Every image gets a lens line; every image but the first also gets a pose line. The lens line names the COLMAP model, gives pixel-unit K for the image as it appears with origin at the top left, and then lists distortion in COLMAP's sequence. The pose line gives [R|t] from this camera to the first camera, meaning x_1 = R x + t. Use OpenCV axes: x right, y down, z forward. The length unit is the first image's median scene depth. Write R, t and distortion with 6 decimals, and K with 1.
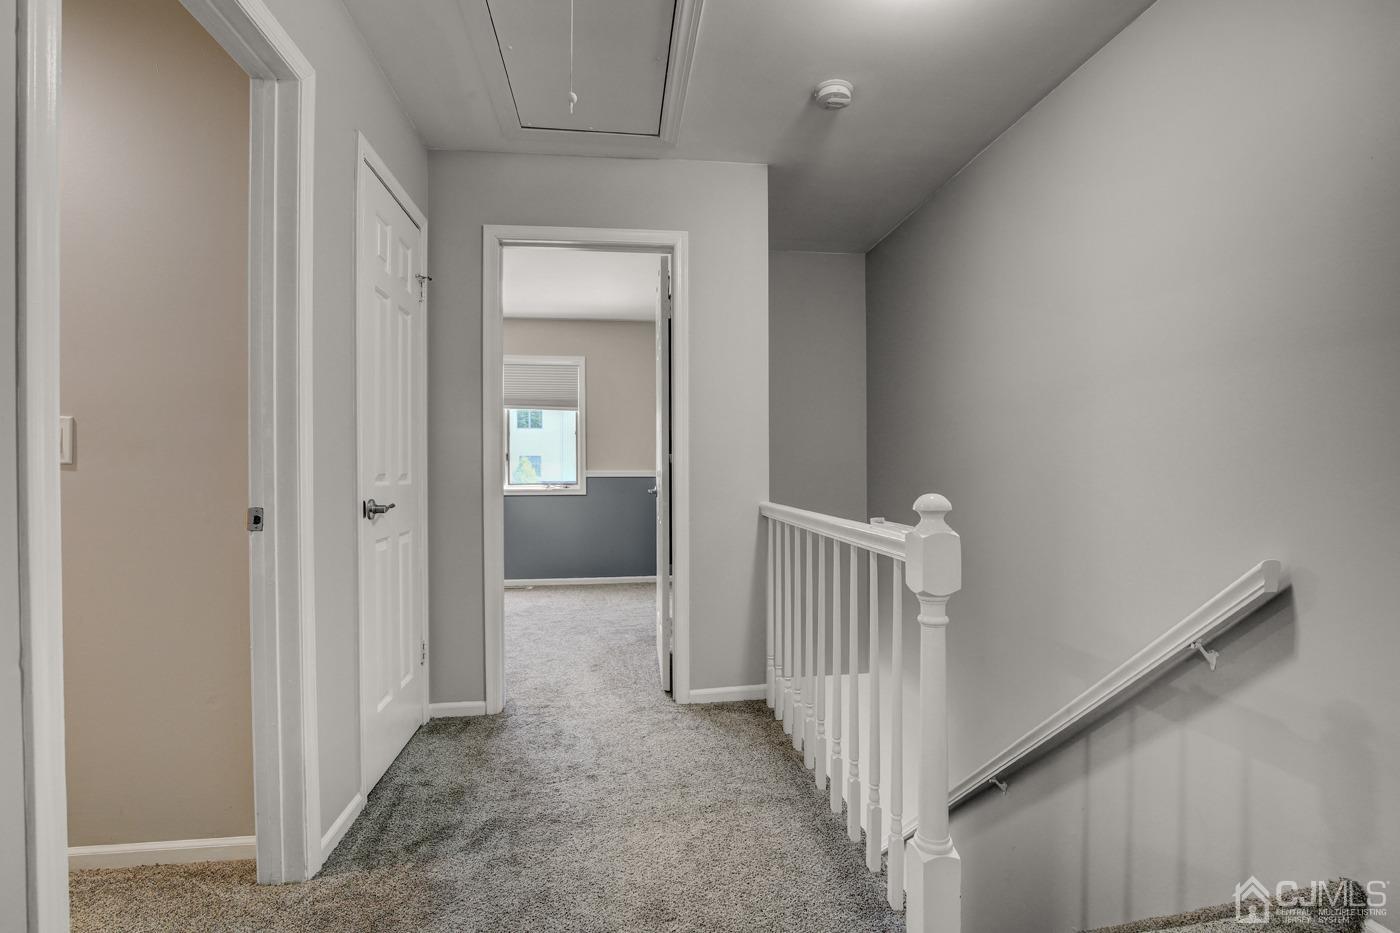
lens RADIAL K [[637.8, 0, 698.0], [0, 637.8, 469.4], [0, 0, 1]] dist [-0.038176, 0.005851]
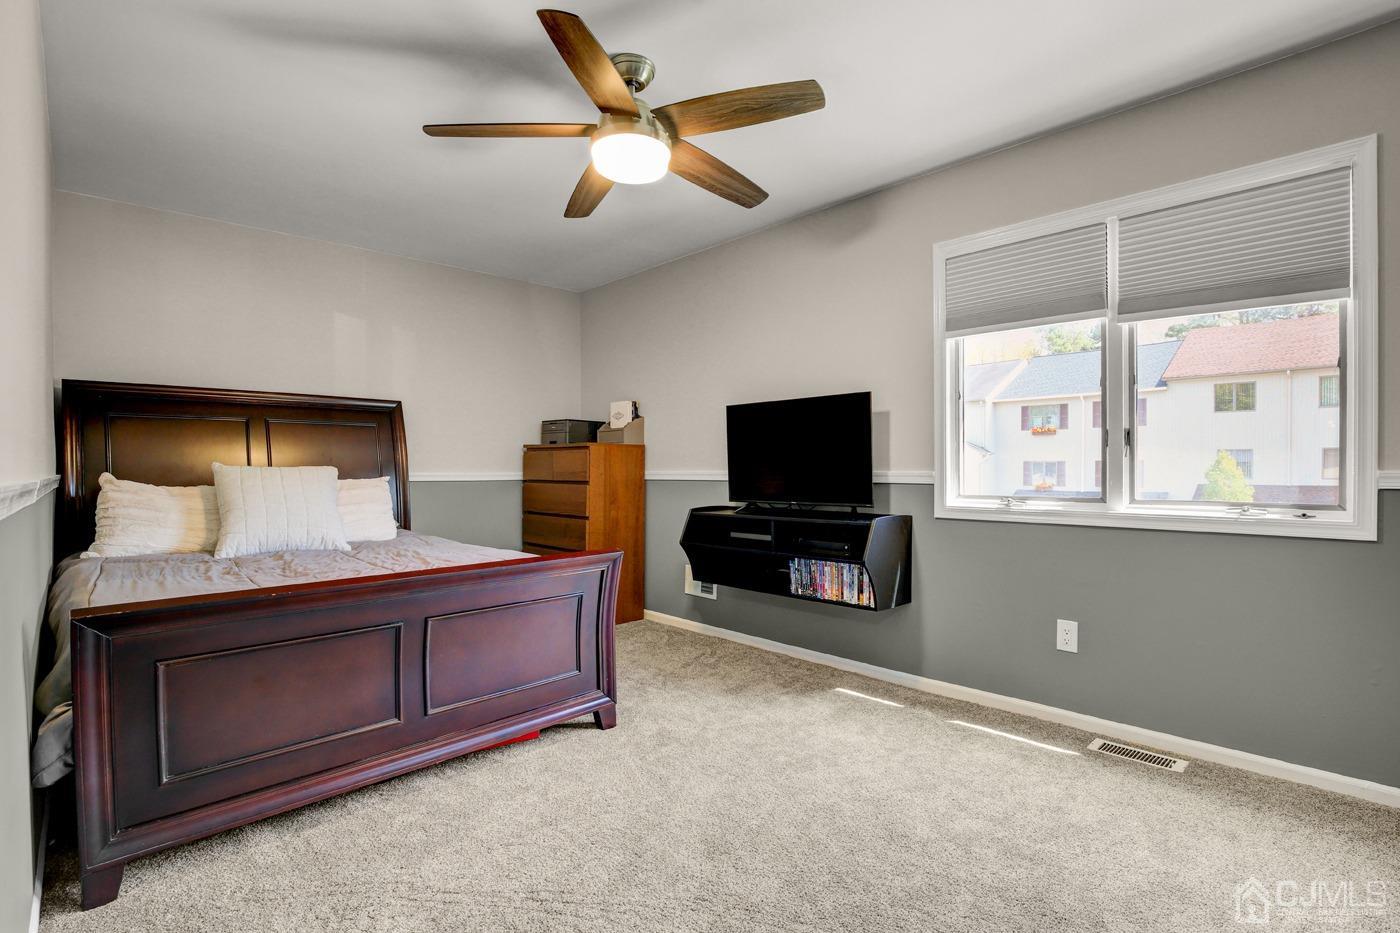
lens RADIAL K [[637.8, 0, 708.4], [0, 637.8, 471.1], [0, 0, 1]] dist [-0.038176, 0.005851]
pose [[0.568727, 0.009487, -0.822472, -0.108178], [-0.004745, 0.999955, 0.008253, 0.000909], [0.822513, -0.000791, 0.568746, 0.508847]]
